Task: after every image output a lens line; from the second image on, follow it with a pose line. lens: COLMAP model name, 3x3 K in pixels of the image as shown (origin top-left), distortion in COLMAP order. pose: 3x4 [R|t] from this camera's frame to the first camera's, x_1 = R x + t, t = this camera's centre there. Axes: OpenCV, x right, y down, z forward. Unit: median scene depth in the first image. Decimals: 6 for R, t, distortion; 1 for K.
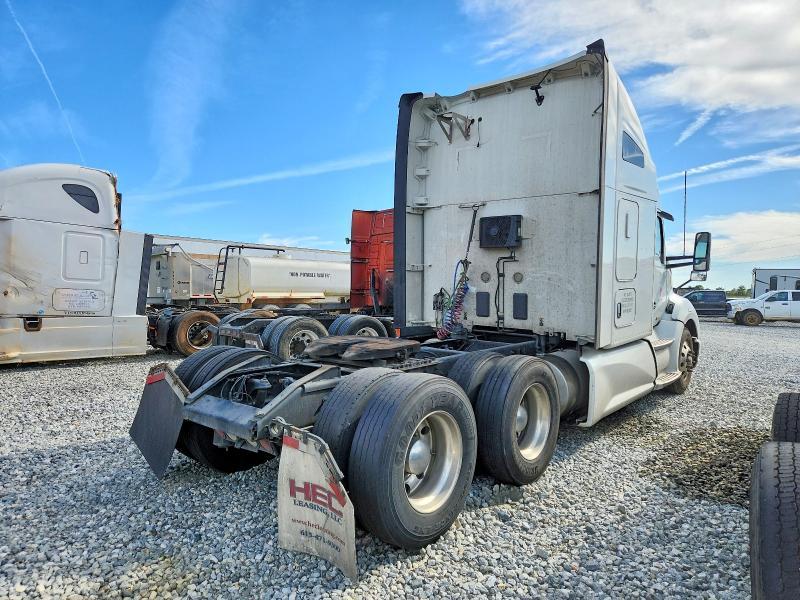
lens RADIAL K [[610.2, 0, 400.0], [0, 610.2, 300.0], [0, 0, 1]] dist [-0.001594, -0.001347]
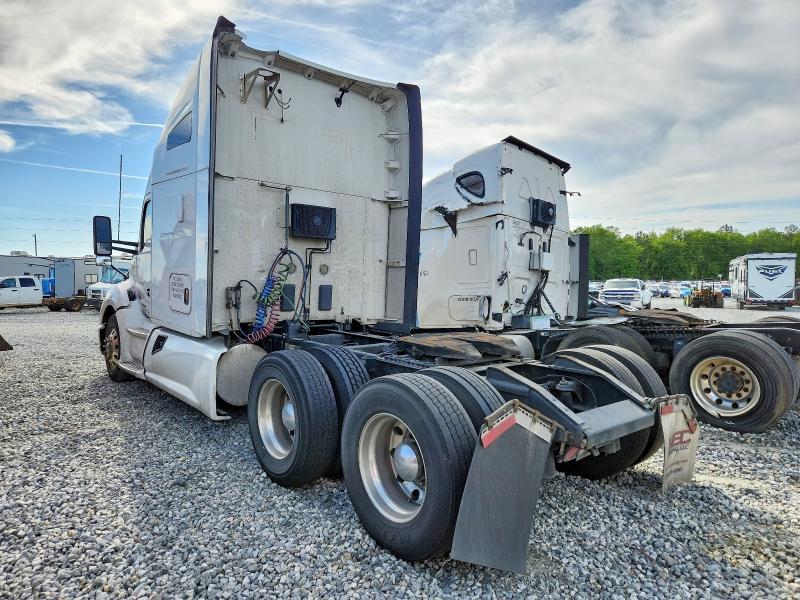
lens RADIAL K [[610.2, 0, 400.0], [0, 610.2, 300.0], [0, 0, 1]] dist [-0.001594, -0.001347]
pose [[-0.028531, -0.047384, 0.998469, -0.816149], [0.017077, 0.998707, 0.047883, -0.032170], [-0.999447, 0.018417, -0.027684, 0.893219]]
